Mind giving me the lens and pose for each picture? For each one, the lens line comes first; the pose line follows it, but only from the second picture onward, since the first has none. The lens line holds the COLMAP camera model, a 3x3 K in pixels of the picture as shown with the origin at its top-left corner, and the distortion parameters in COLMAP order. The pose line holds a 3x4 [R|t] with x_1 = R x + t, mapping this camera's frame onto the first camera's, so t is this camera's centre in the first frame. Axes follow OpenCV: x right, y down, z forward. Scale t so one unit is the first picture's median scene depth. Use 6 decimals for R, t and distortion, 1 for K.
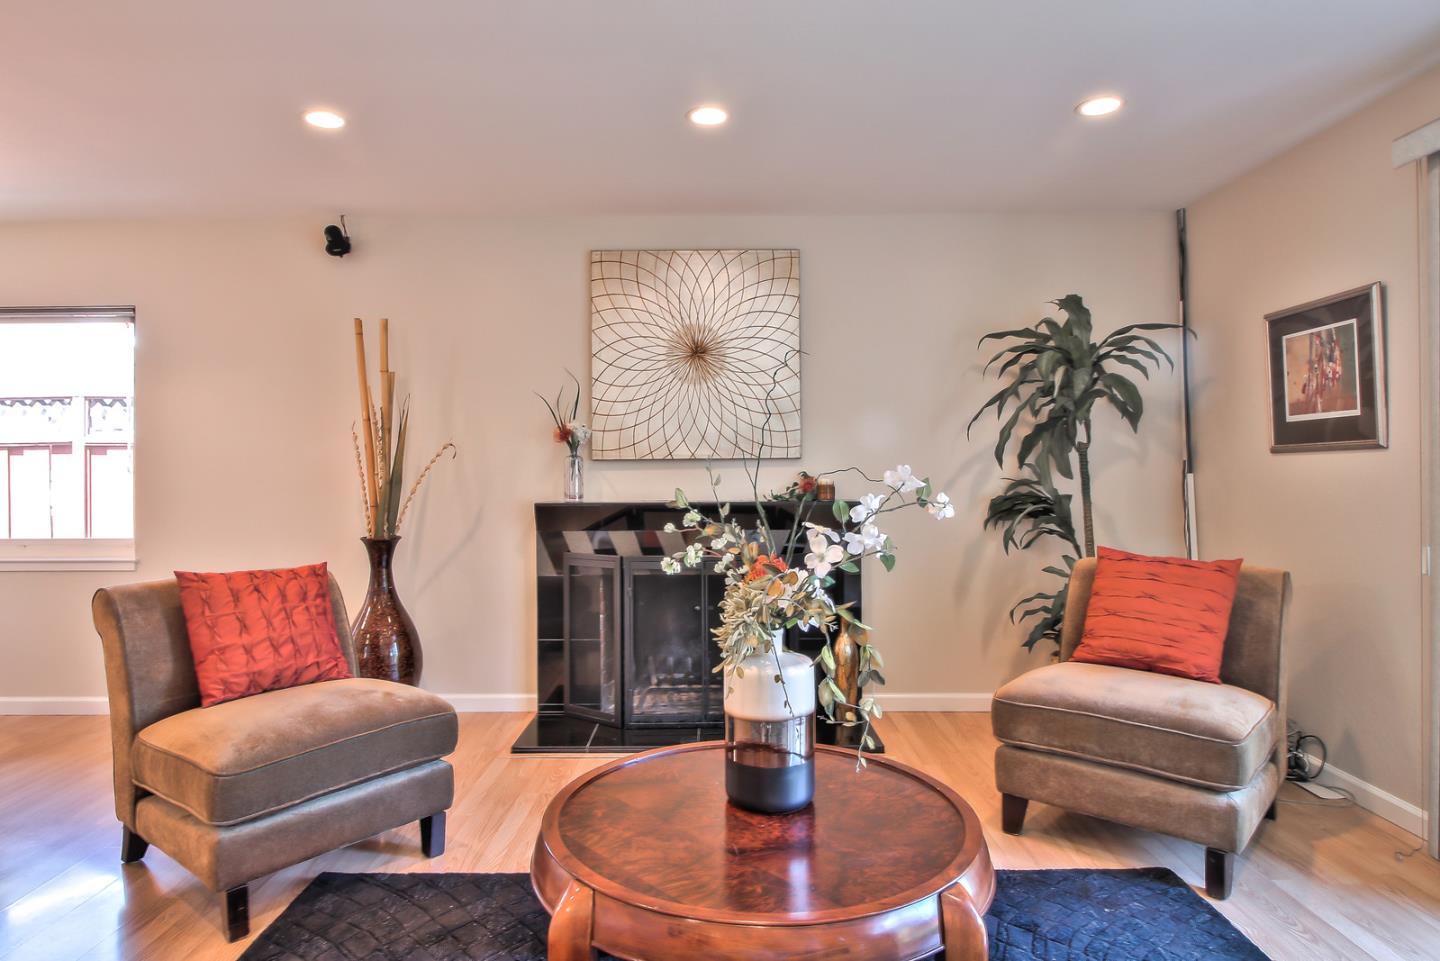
lens RADIAL K [[831.6, 0, 717.5], [0, 831.6, 467.1], [0, 0, 1]] dist [-0.001229, -0.001751]
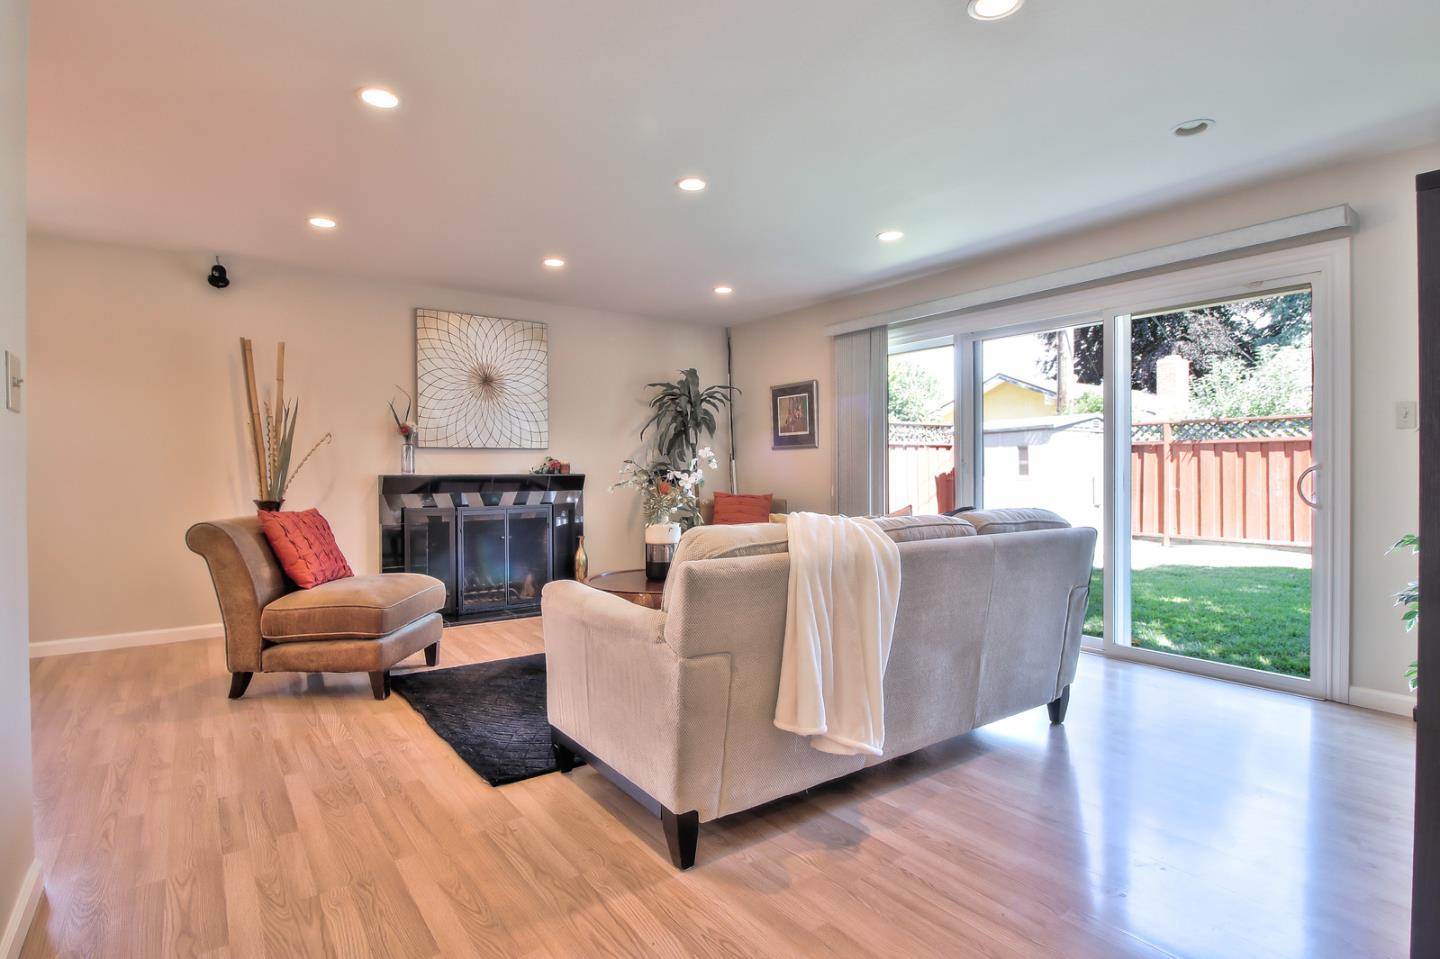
lens RADIAL K [[718.1, 0, 728.8], [0, 718.1, 476.4], [0, 0, 1]] dist [-0.000683, -0.000265]
pose [[0.796993, -0.003885, 0.603976, -0.494081], [-0.003391, 0.999935, 0.010906, 0.028773], [-0.603979, -0.010741, 0.796928, -0.385190]]
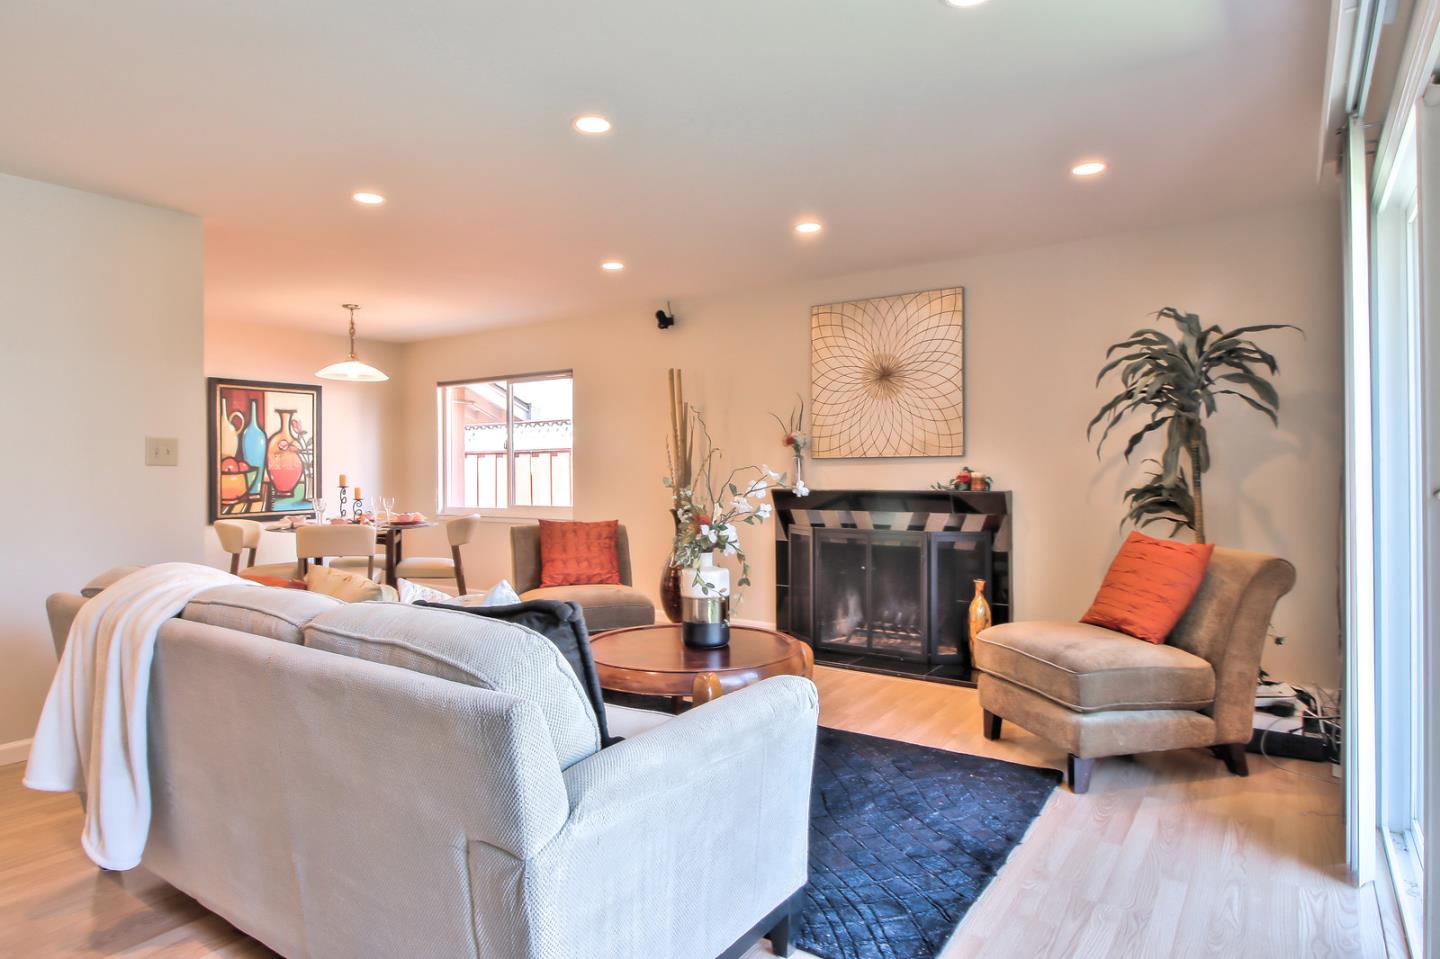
lens RADIAL K [[831.6, 0, 717.5], [0, 831.6, 466.1], [0, 0, 1]] dist [-0.001229, -0.001751]
pose [[0.825836, -0.001021, -0.563910, 0.503344], [0.004307, 0.999981, 0.004498, -0.002764], [0.563894, -0.006144, 0.825824, -0.230660]]
